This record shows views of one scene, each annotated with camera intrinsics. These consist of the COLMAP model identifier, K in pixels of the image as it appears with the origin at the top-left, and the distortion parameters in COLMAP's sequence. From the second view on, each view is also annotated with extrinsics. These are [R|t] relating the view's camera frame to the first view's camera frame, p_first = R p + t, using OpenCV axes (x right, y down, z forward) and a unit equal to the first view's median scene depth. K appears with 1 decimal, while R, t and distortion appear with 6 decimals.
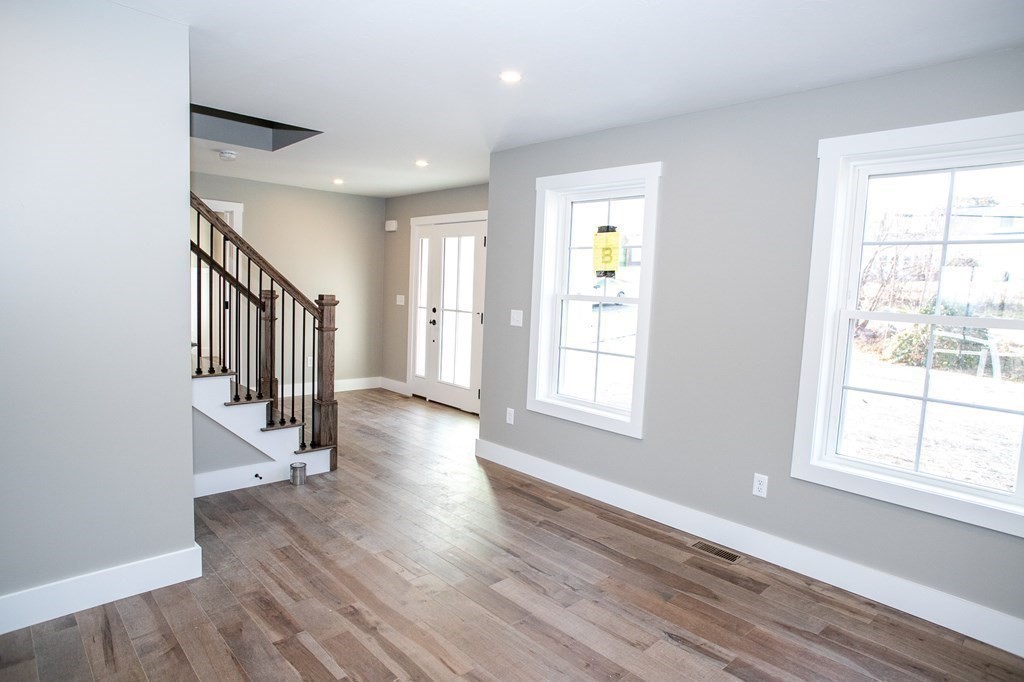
lens RADIAL K [[609.9, 0, 507.2], [0, 609.9, 339.6], [0, 0, 1]] dist [-0.059262, 0.042285]
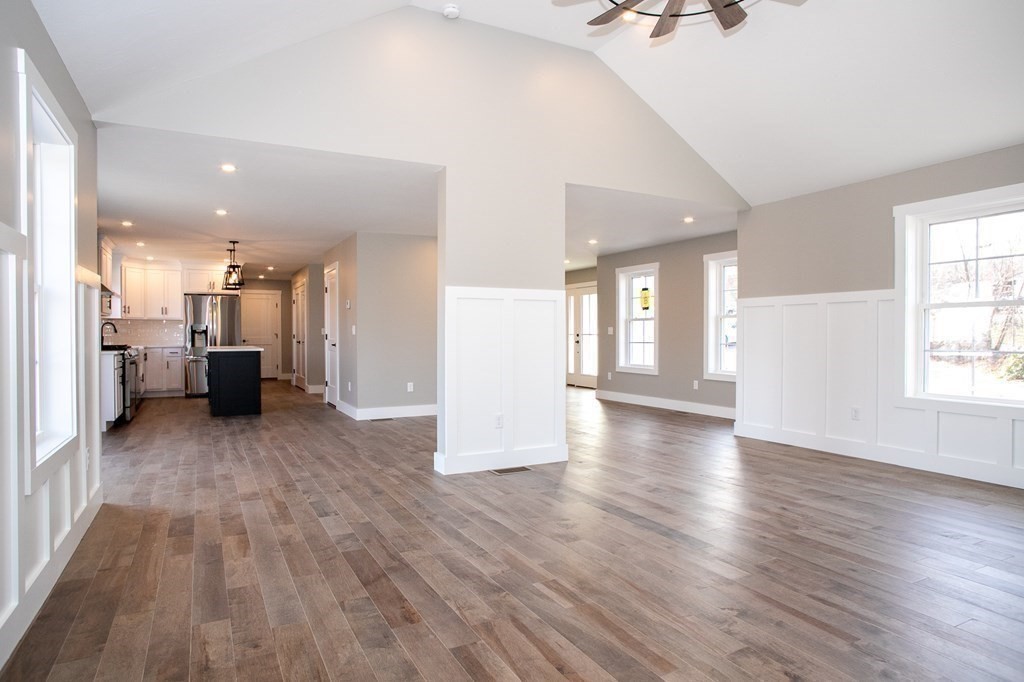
lens RADIAL K [[609.9, 0, 501.4], [0, 609.9, 337.8], [0, 0, 1]] dist [-0.059262, 0.042285]
pose [[0.961744, -0.042796, -0.270585, 0.298290], [0.018881, 0.995729, -0.090377, 0.234086], [0.273297, 0.081811, 0.958444, -1.565458]]
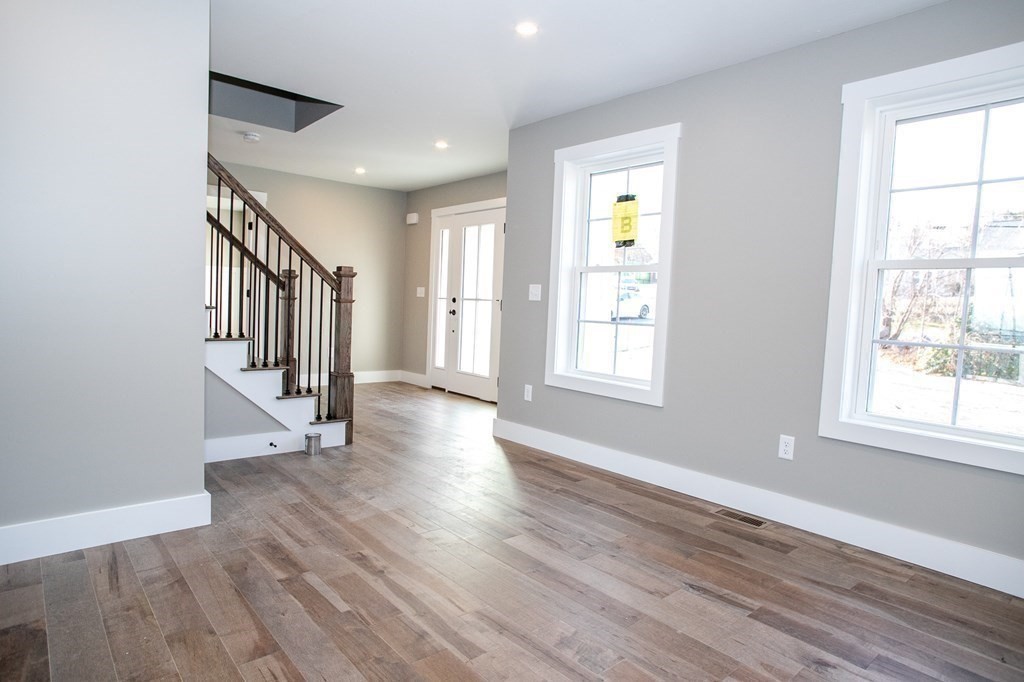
lens RADIAL K [[609.9, 0, 504.4], [0, 609.9, 337.4], [0, 0, 1]] dist [-0.059262, 0.042285]
pose [[0.999072, 0.003371, -0.042941, 0.011633], [-0.004869, 0.999381, -0.034836, 0.093089], [0.042797, 0.035013, 0.998470, 0.017300]]
